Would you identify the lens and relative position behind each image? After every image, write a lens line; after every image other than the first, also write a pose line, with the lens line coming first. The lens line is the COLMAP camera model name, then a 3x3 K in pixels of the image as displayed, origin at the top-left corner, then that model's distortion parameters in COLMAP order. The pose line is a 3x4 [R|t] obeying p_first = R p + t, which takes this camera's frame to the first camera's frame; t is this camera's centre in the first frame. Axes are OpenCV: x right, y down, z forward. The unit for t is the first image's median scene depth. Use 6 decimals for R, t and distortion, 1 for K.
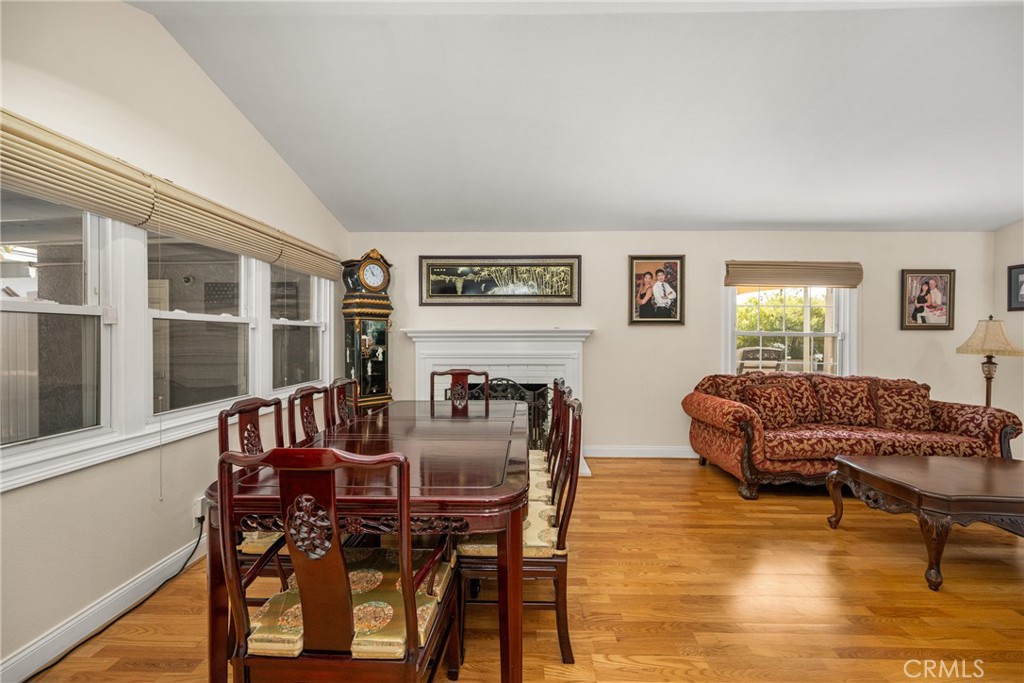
lens RADIAL K [[407.9, 0, 510.2], [0, 407.9, 336.8], [0, 0, 1]] dist [0.002470, 0.000079]
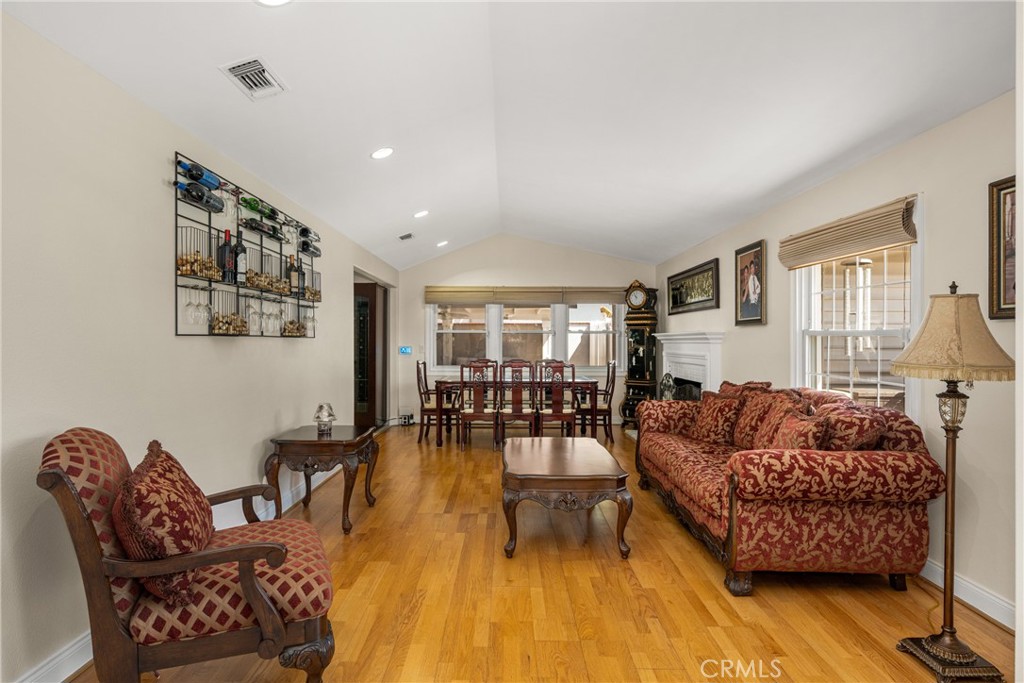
lens RADIAL K [[528.0, 0, 510.6], [0, 528.0, 343.0], [0, 0, 1]] dist [0.000993, 0.000093]
pose [[0.038933, 0.002576, -0.999238, 1.705502], [-0.004072, 0.999989, 0.002419, 0.009669], [0.999234, 0.003975, 0.038943, 0.518834]]
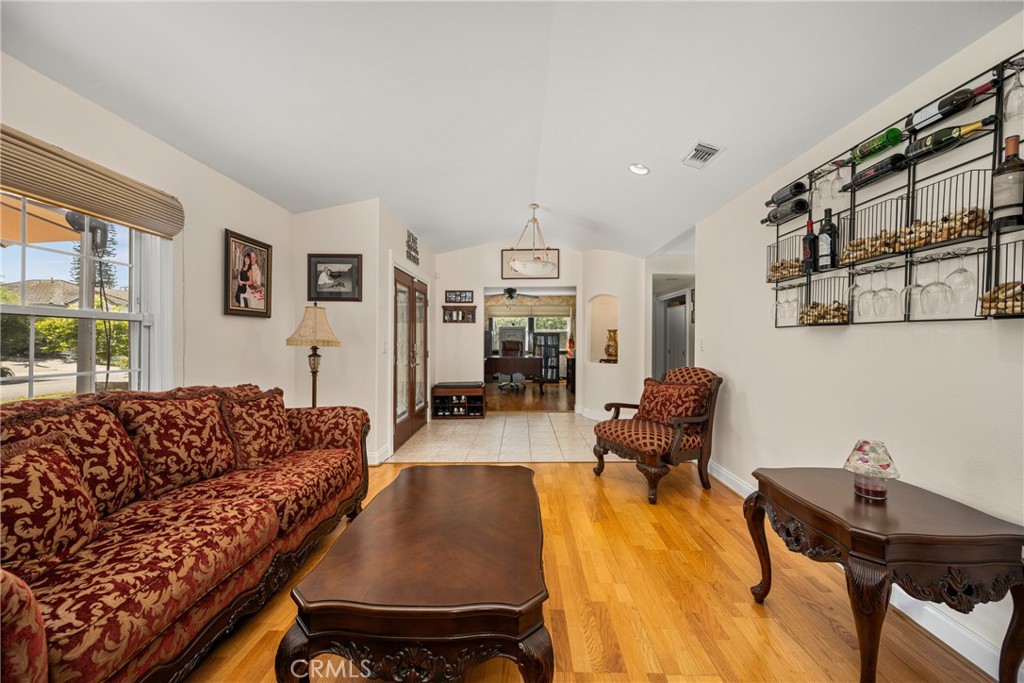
lens RADIAL K [[407.9, 0, 511.1], [0, 407.9, 342.5], [0, 0, 1]] dist [0.002470, 0.000079]
pose [[0.000358, -0.013822, 0.999904, 0.283708], [-0.004423, 0.999895, 0.013824, 0.021867], [-0.999990, -0.004428, 0.000297, 0.572925]]
